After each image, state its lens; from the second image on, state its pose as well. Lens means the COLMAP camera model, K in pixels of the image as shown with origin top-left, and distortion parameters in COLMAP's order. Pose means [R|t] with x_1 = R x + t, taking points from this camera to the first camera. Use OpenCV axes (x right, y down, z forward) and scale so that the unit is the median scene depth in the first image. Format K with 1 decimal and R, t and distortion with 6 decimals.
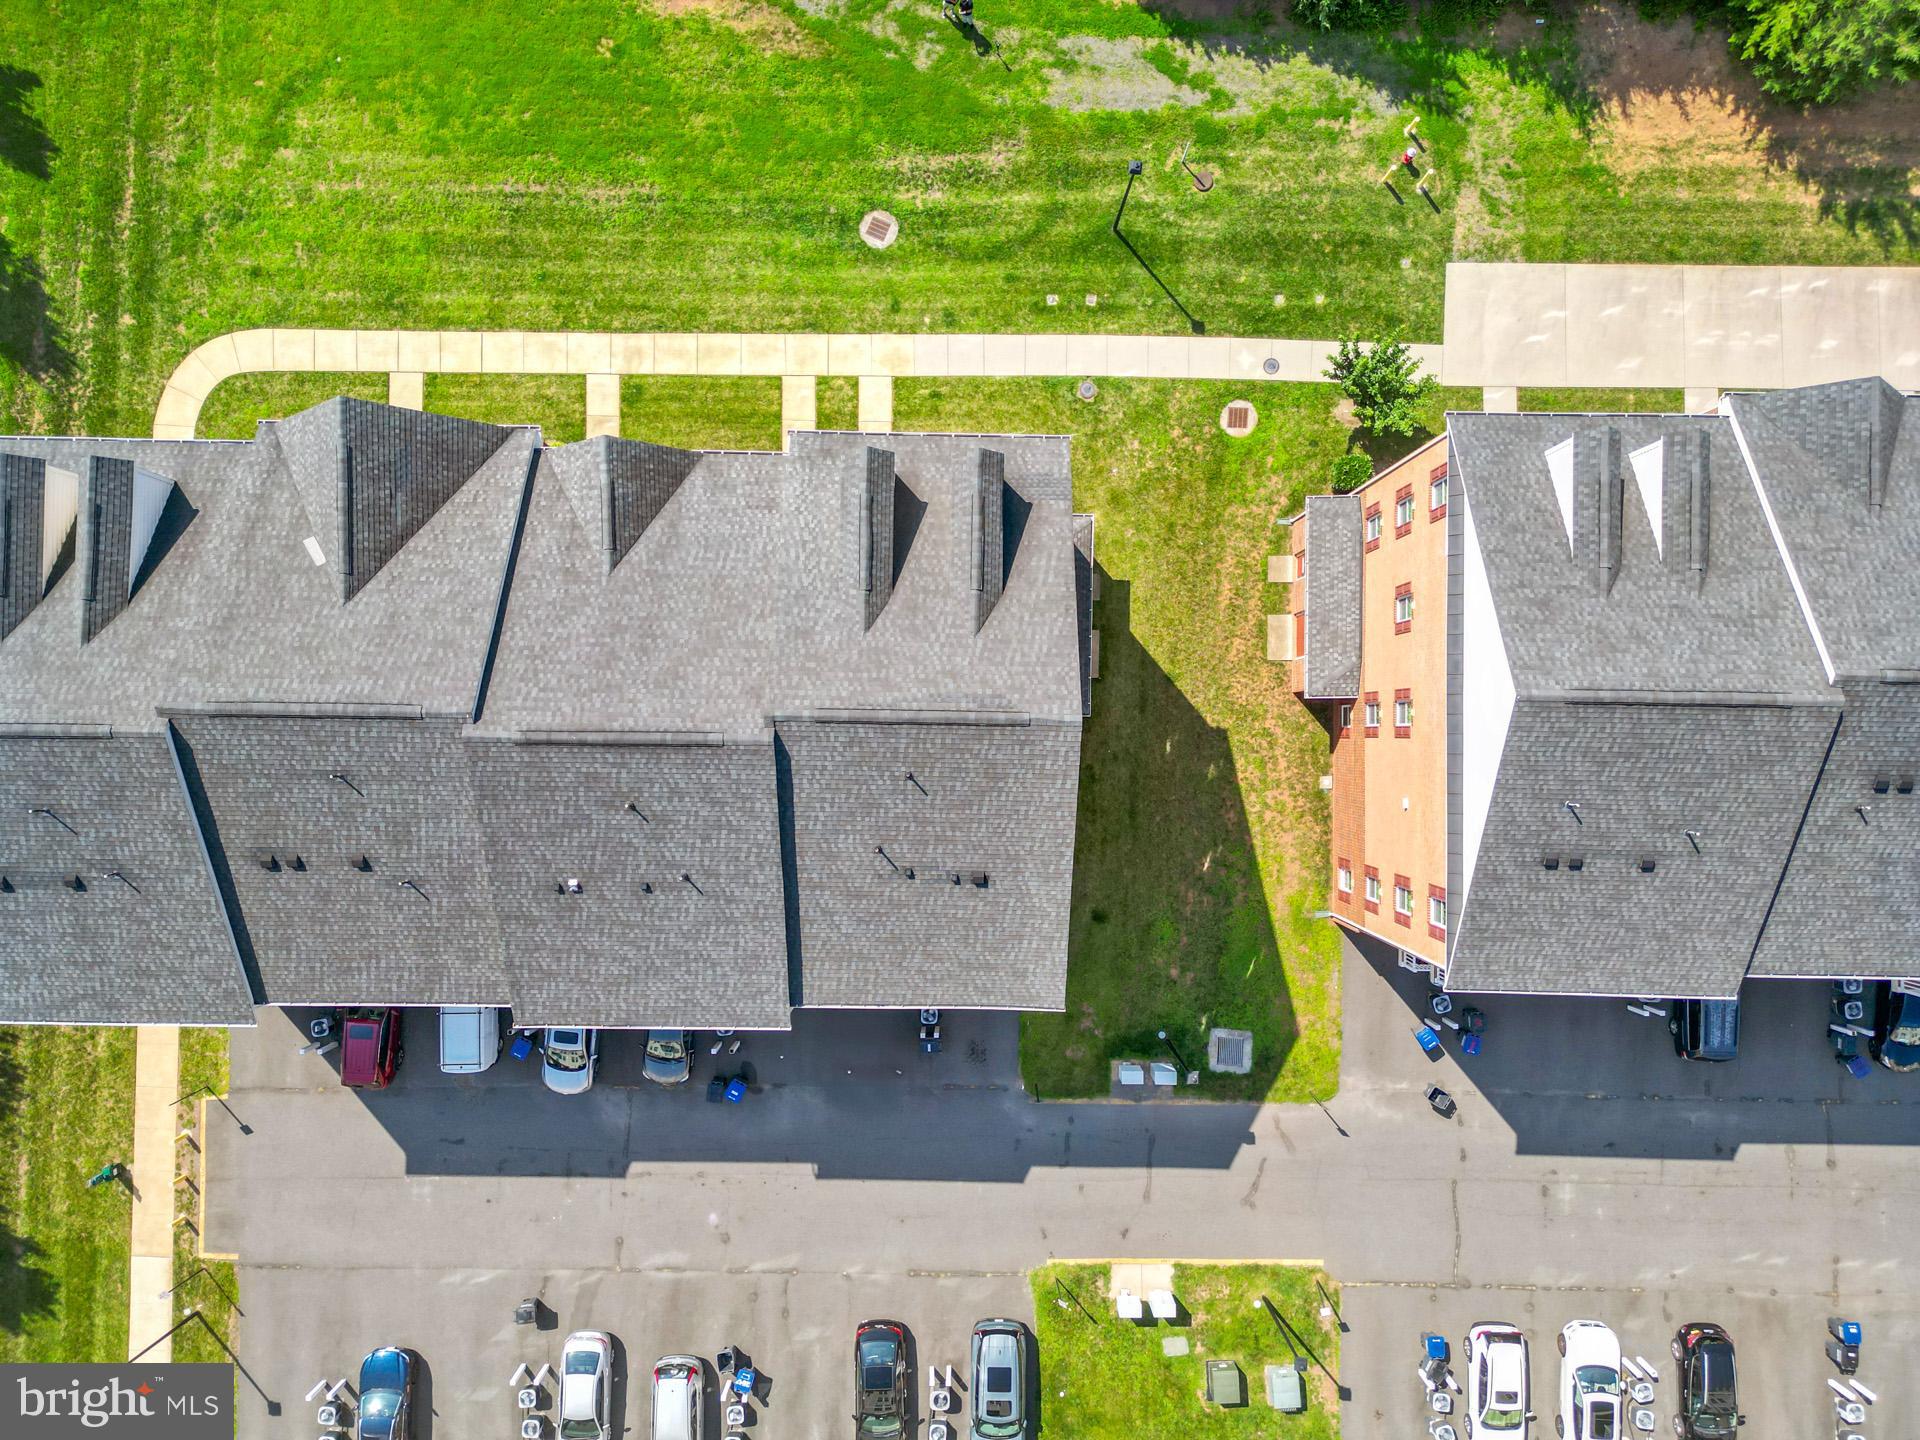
lens RADIAL K [[1350.0, 0, 964.4], [0, 1350.0, 702.7], [0, 0, 1]] dist [0.070854, -0.067144]
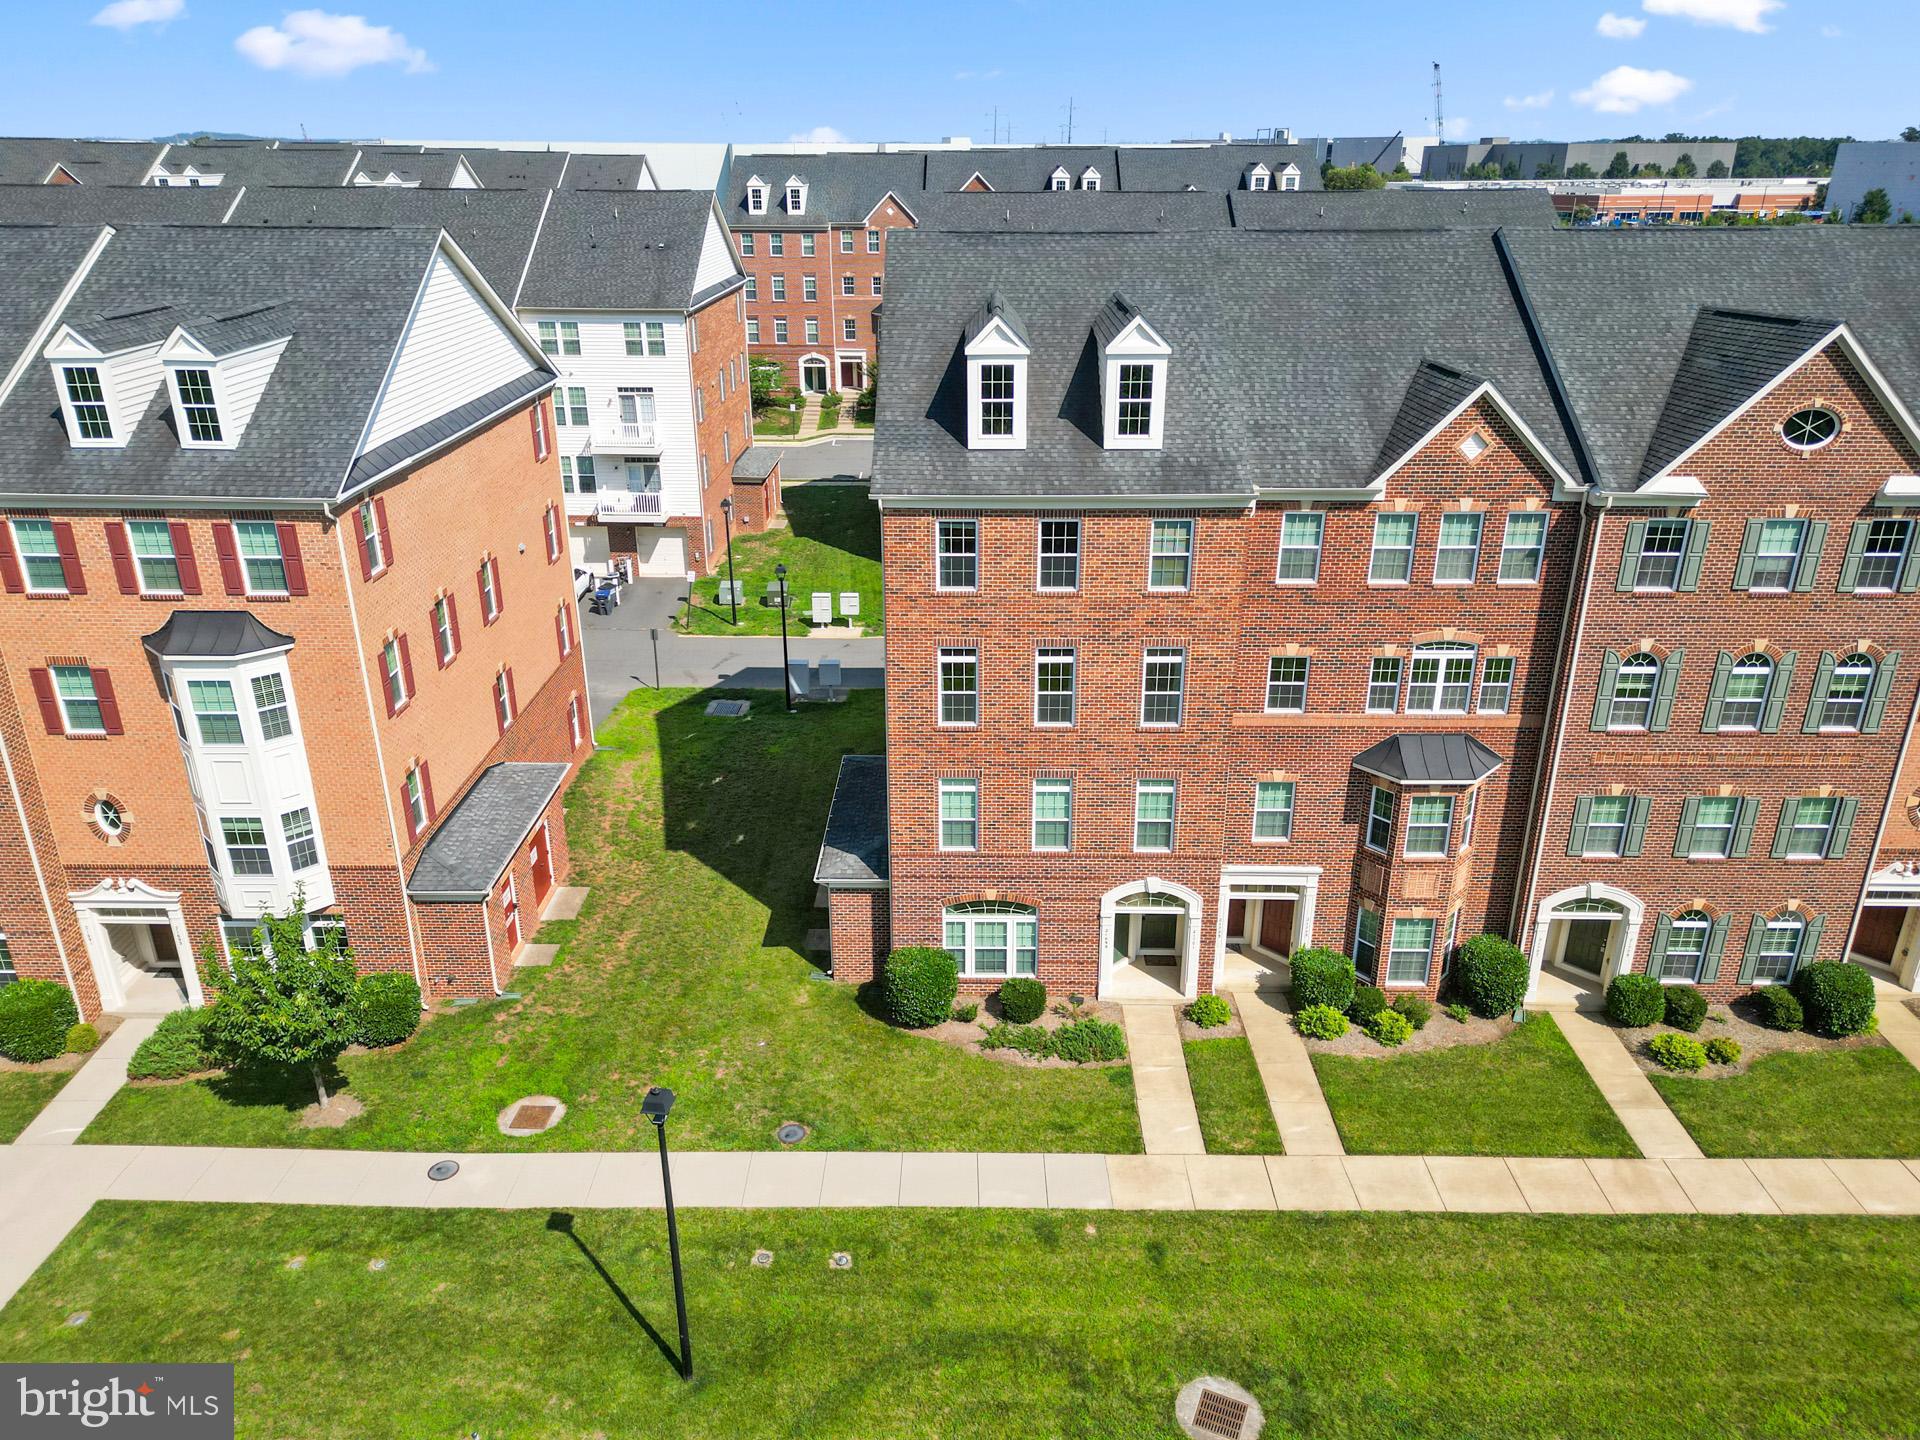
lens RADIAL K [[1340.0, 0, 965.1], [0, 1340.0, 709.6], [0, 0, 1]] dist [0.082772, -0.086948]
pose [[-0.999989, -0.000197, -0.004766, 0.022106], [-0.004363, -0.366071, 0.930577, -0.687495], [-0.001928, 0.930587, 0.366065, 0.637395]]
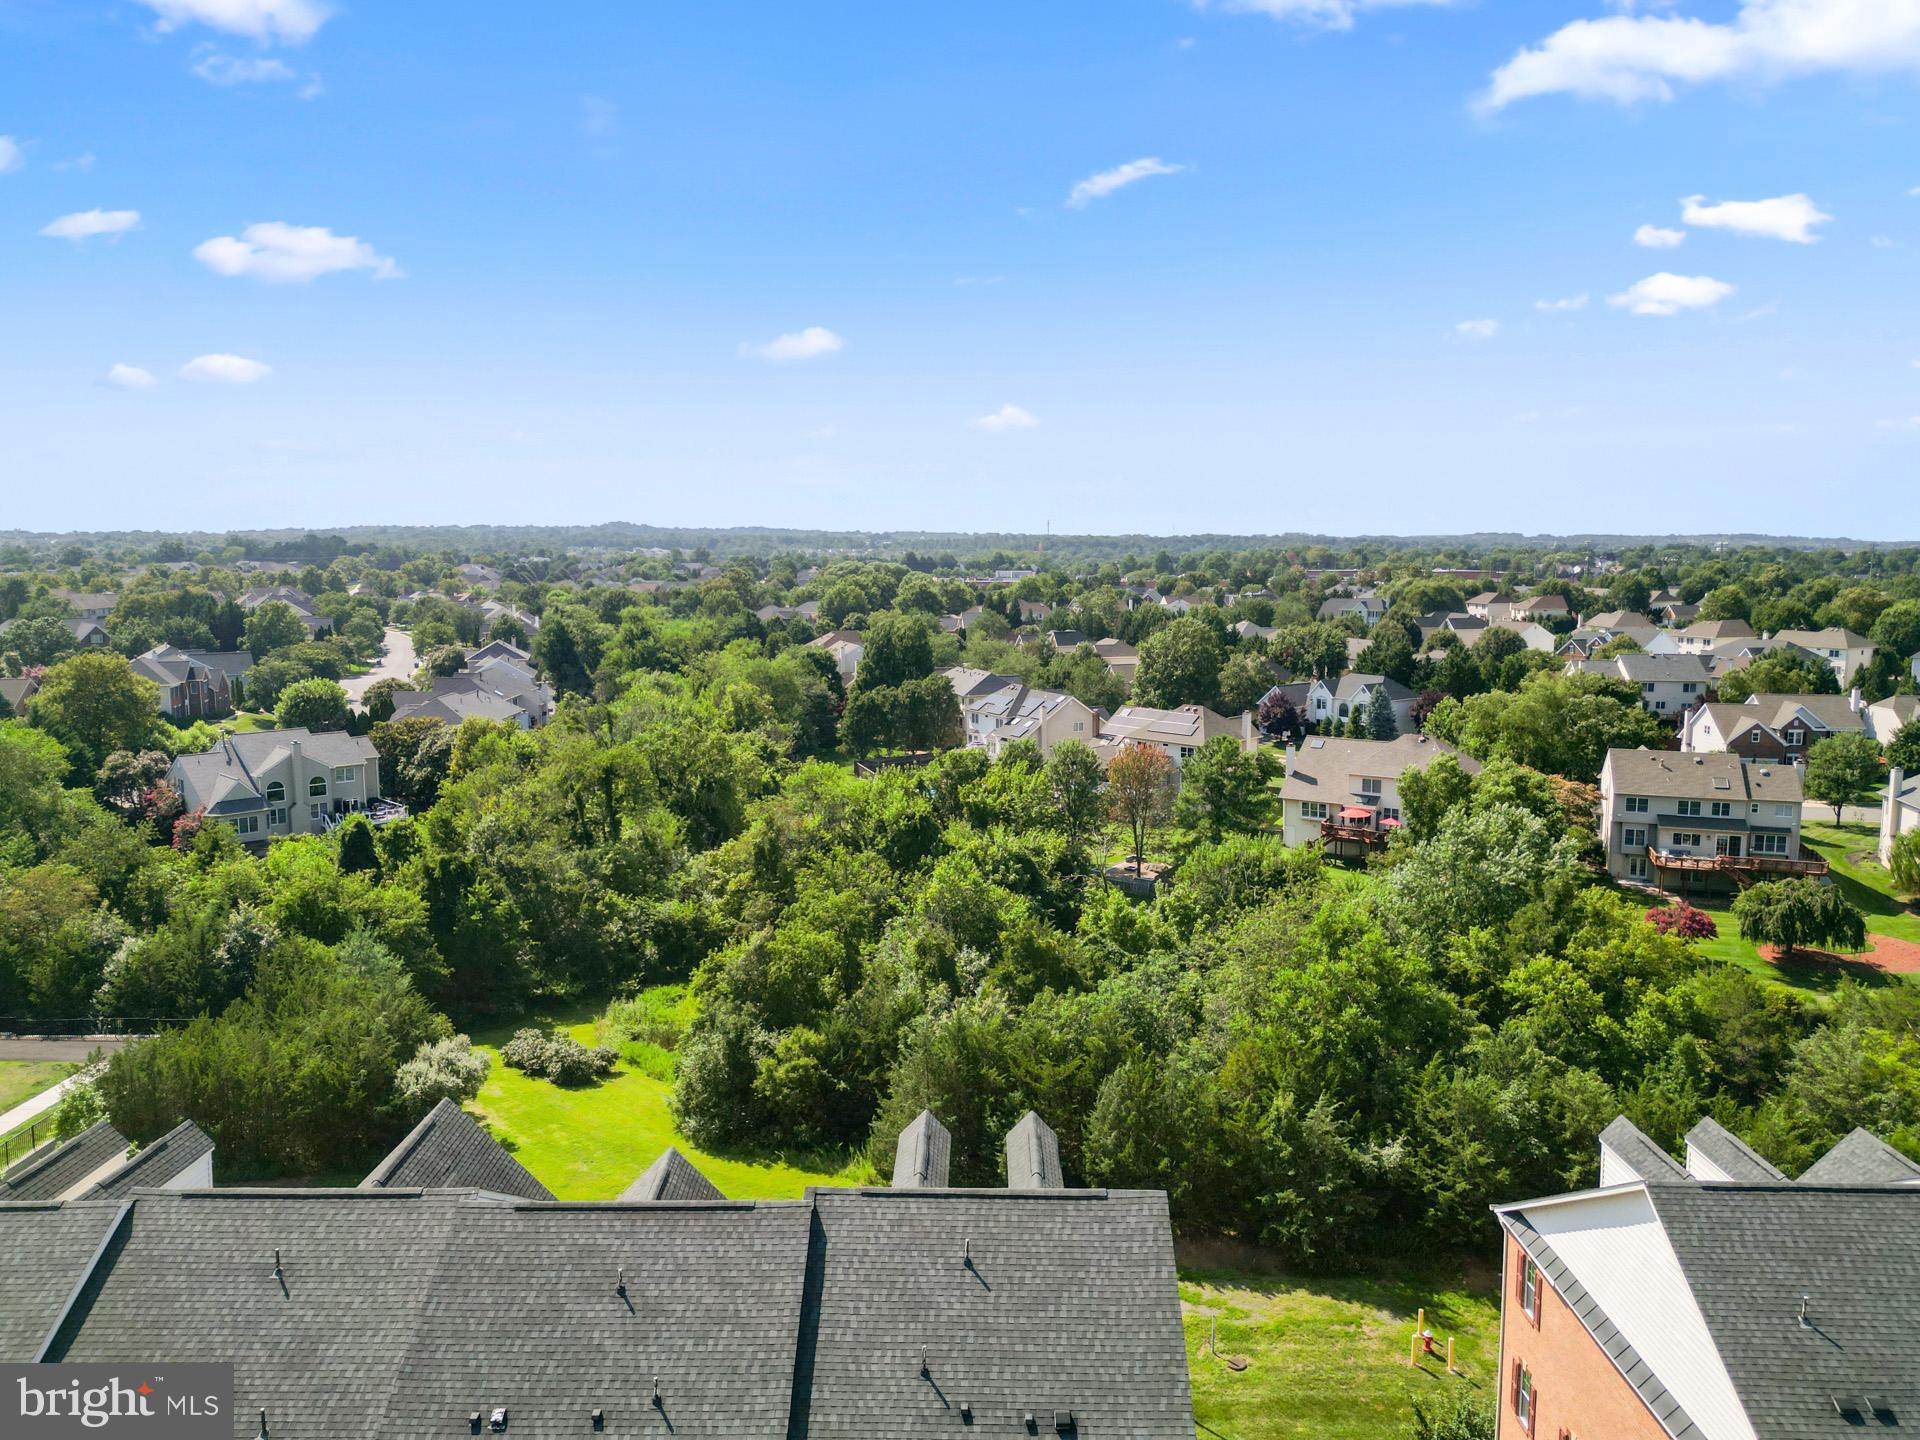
lens RADIAL K [[1344.6, 0, 966.0], [0, 1344.6, 715.5], [0, 0, 1]] dist [0.068591, -0.059683]
pose [[0.999996, -0.001519, 0.002408, -0.029537], [0.002603, 0.144562, -0.989492, 0.559967], [0.001155, 0.989495, 0.144565, 0.373858]]
